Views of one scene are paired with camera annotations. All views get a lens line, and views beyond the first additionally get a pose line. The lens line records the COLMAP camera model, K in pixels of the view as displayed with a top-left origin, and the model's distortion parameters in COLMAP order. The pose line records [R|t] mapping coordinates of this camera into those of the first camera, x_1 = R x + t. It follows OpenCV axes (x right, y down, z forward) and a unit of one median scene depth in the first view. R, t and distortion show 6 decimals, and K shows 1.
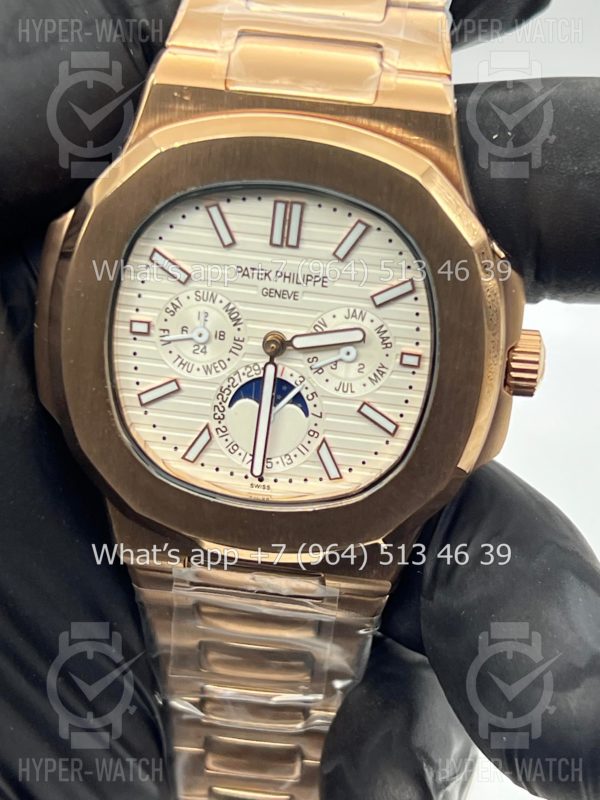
lens RADIAL K [[1781.7, 0, 300.0], [0, 1781.7, 400.0], [0, 0, 1]] dist [0.248558, 0.123342]
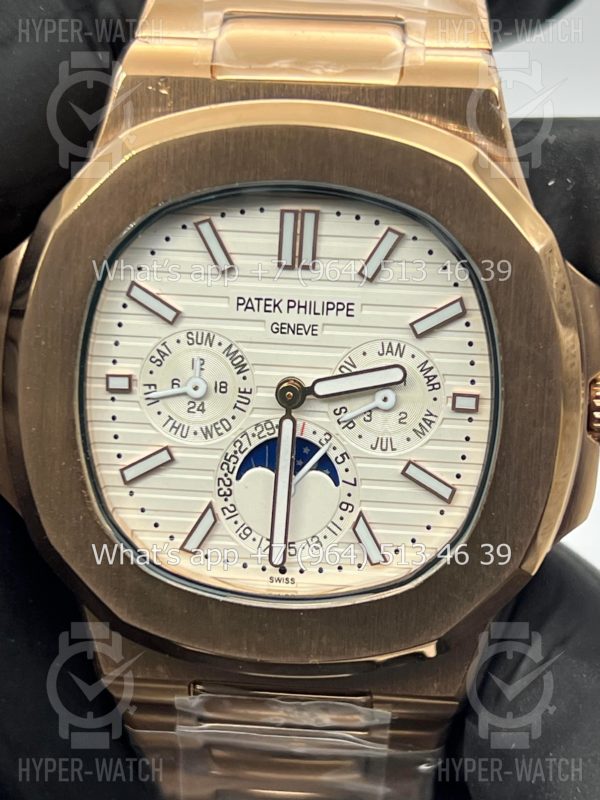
lens RADIAL K [[1781.7, 0, 300.0], [0, 1781.7, 400.0], [0, 0, 1]] dist [0.248558, 0.123342]
pose [[0.998351, -0.056761, 0.008570, -0.017076], [0.057373, 0.991597, -0.115944, 0.062545], [-0.001917, 0.116245, 0.993219, 0.219110]]
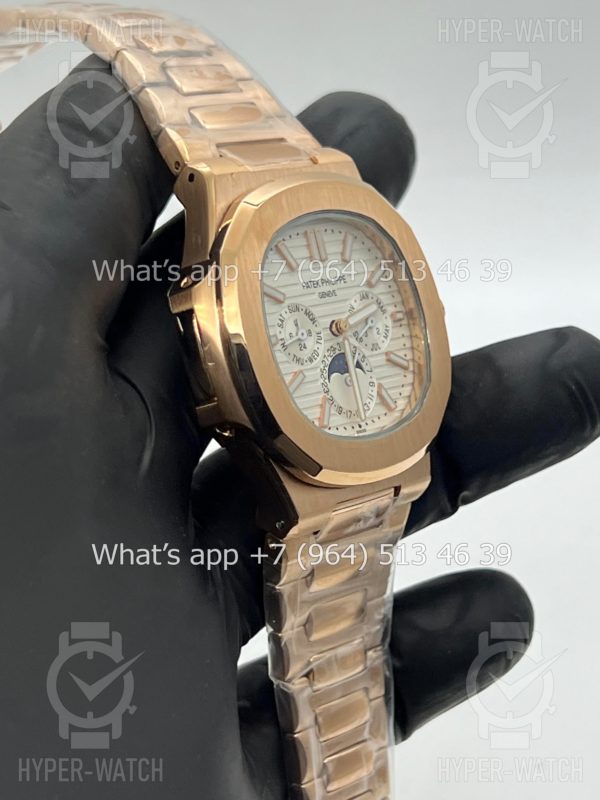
lens RADIAL K [[1781.7, 0, 300.0], [0, 1781.7, 400.0], [0, 0, 1]] dist [0.248558, 0.123342]
pose [[0.581805, -0.239262, 0.777339, -1.148044], [0.475937, 0.875182, -0.086841, 0.127618], [-0.659535, 0.420488, 0.623059, 0.156288]]
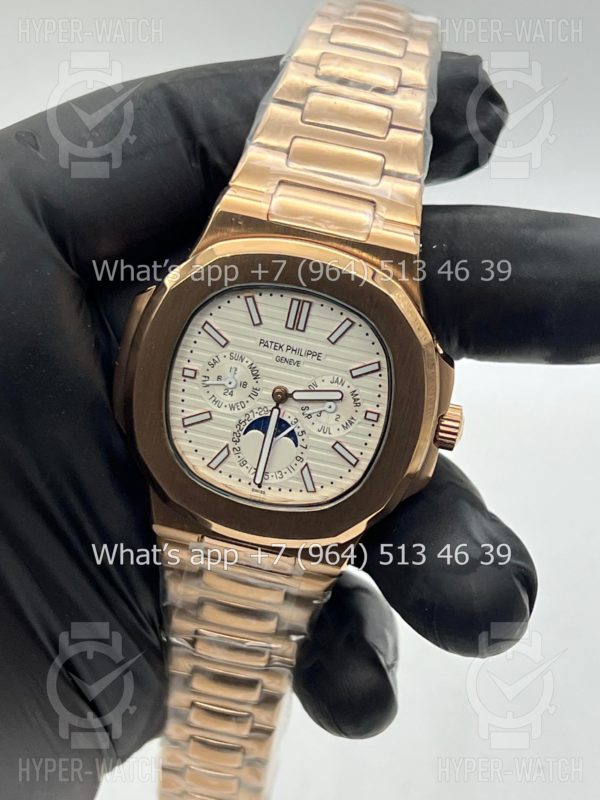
lens RADIAL K [[1781.7, 0, 300.0], [0, 1781.7, 400.0], [0, 0, 1]] dist [0.248558, 0.123342]
pose [[0.993267, 0.111705, 0.030713, -0.042356], [-0.111300, 0.993680, -0.014594, -0.007752], [-0.032149, 0.011077, 0.999422, -0.451862]]
